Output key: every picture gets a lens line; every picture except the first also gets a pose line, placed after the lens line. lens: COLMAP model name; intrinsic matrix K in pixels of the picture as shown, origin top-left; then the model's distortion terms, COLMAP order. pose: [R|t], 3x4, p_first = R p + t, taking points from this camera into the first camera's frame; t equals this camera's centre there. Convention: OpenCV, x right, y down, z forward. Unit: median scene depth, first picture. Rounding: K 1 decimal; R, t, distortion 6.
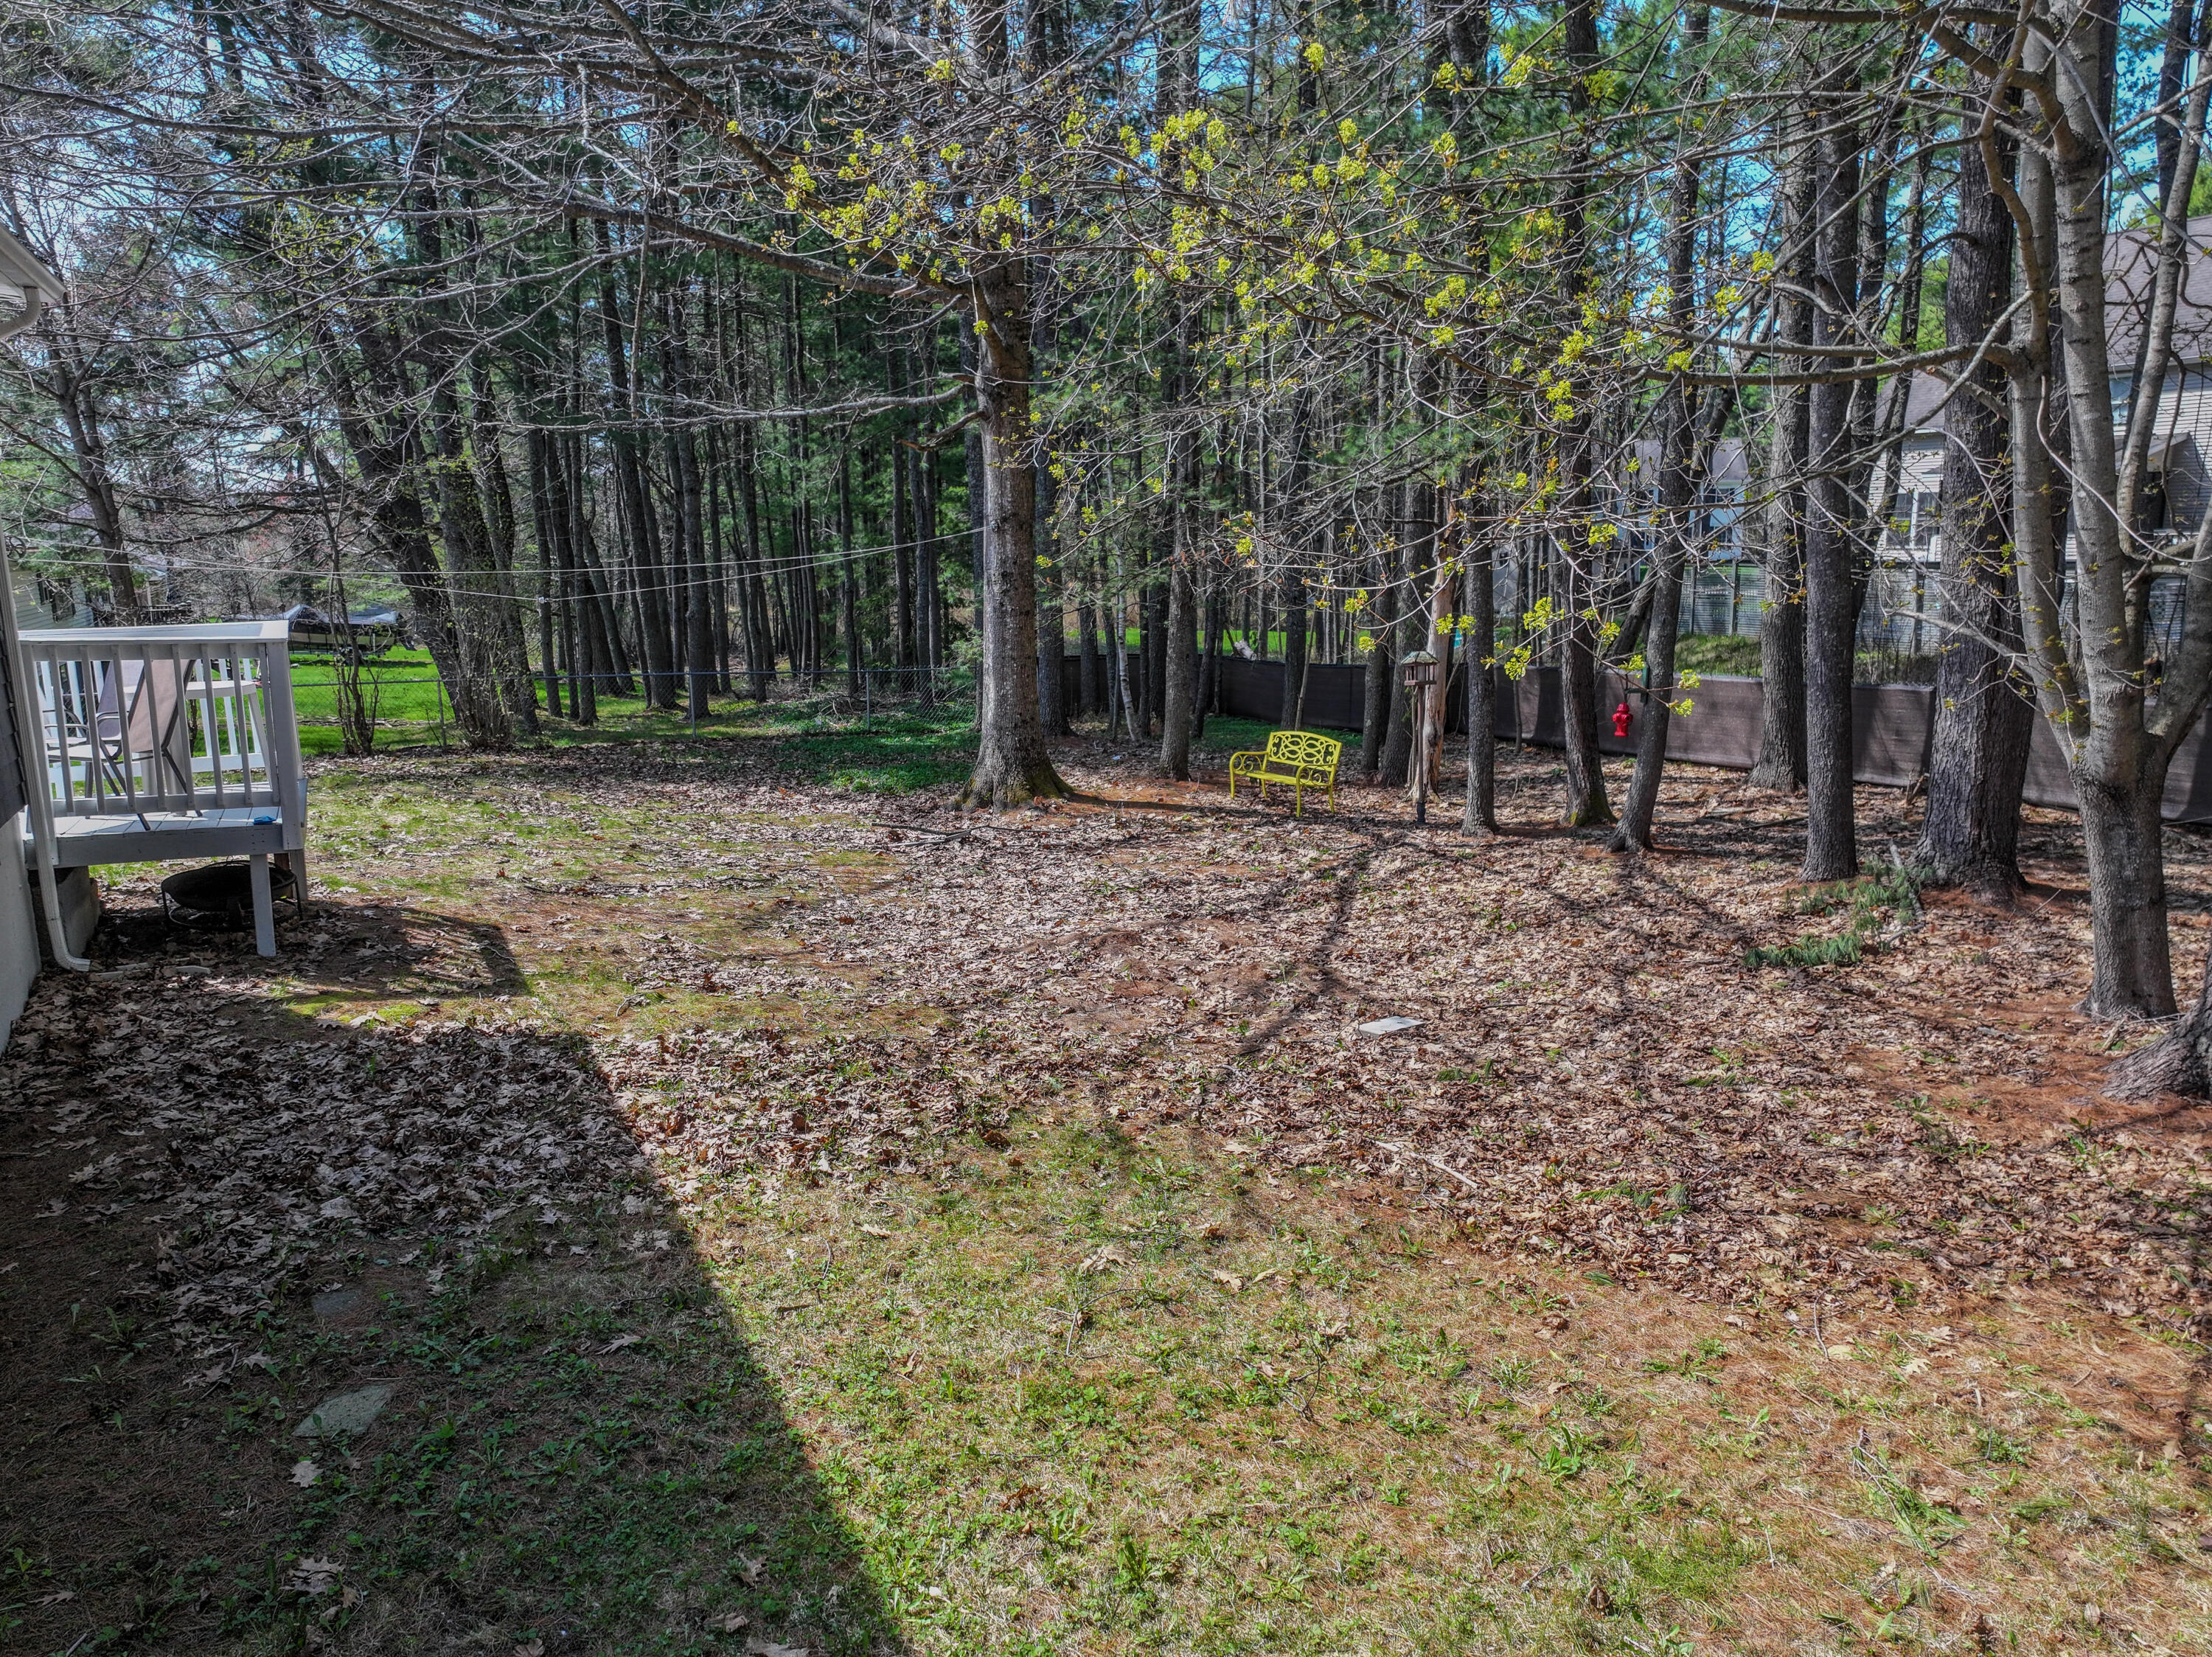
lens RADIAL K [[1559.8, 0, 1108.0], [0, 1559.8, 818.8], [0, 0, 1]] dist [0.005682, 0.007137]
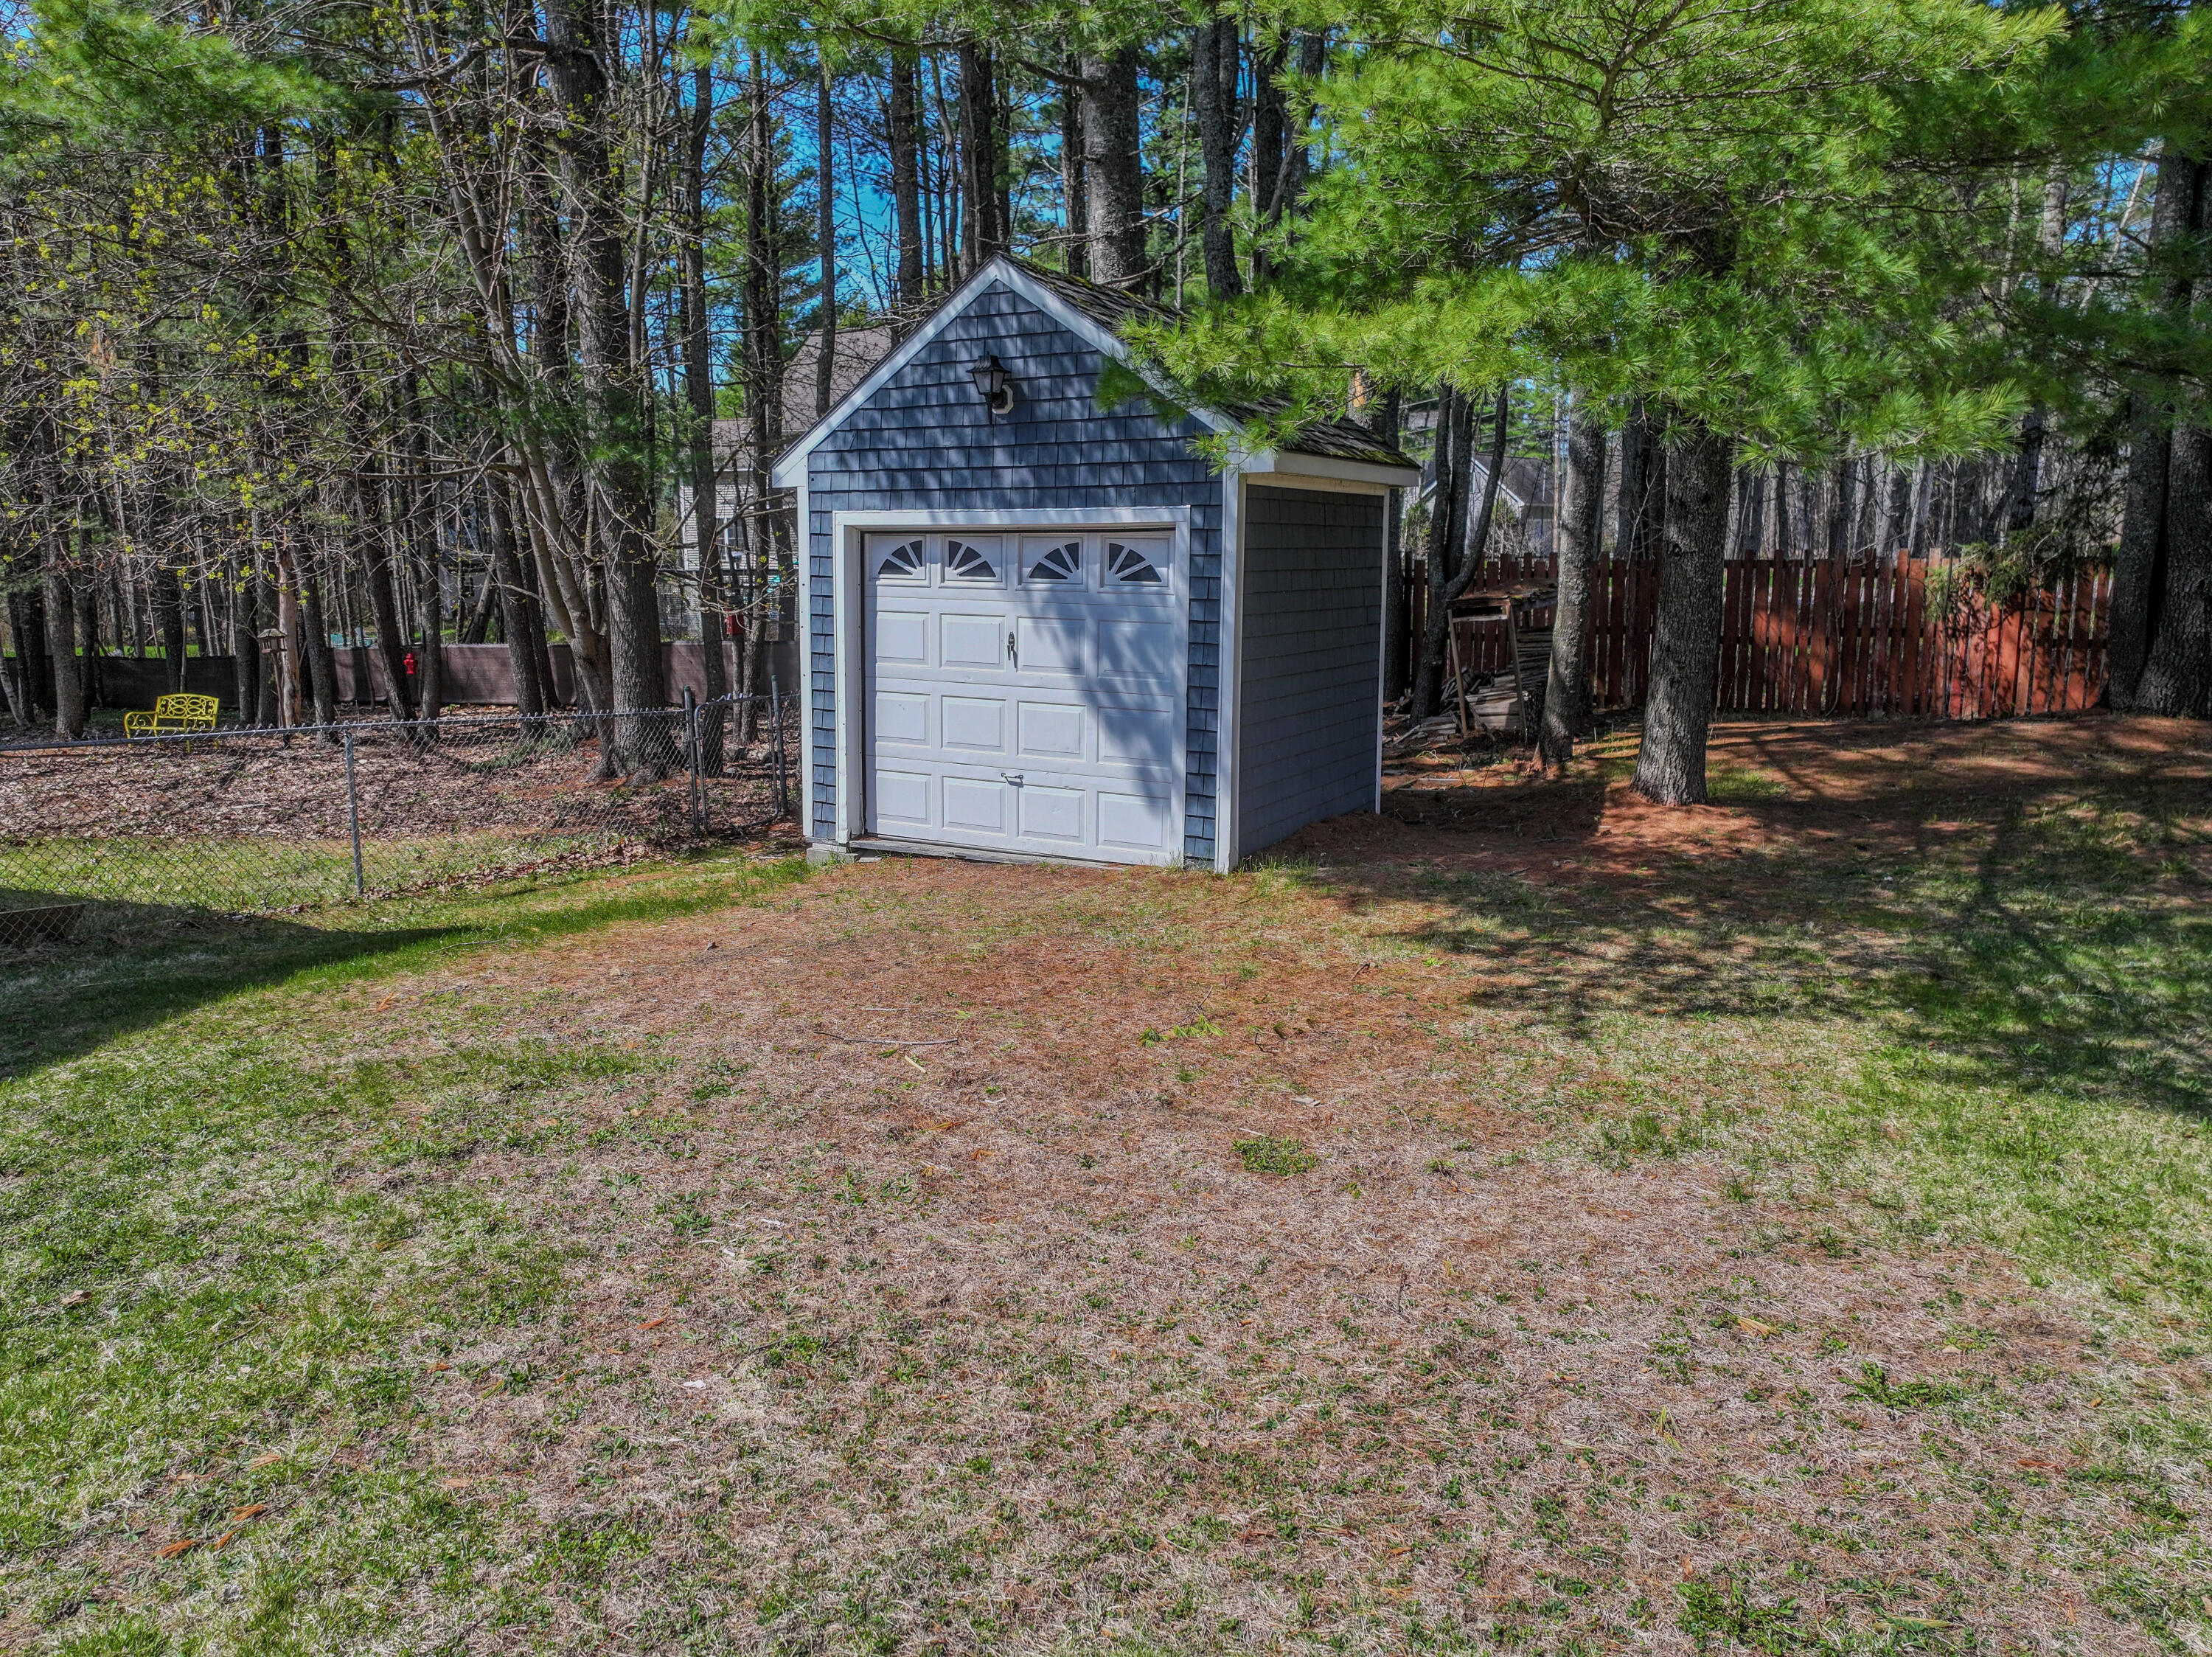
lens RADIAL K [[1559.8, 0, 1108.0], [0, 1559.8, 818.8], [0, 0, 1]] dist [0.005682, 0.007137]
pose [[0.793789, -0.102042, 0.599572, -0.064061], [0.108682, 0.993756, 0.025241, 0.104861], [-0.598404, 0.045127, 0.799923, -0.555681]]
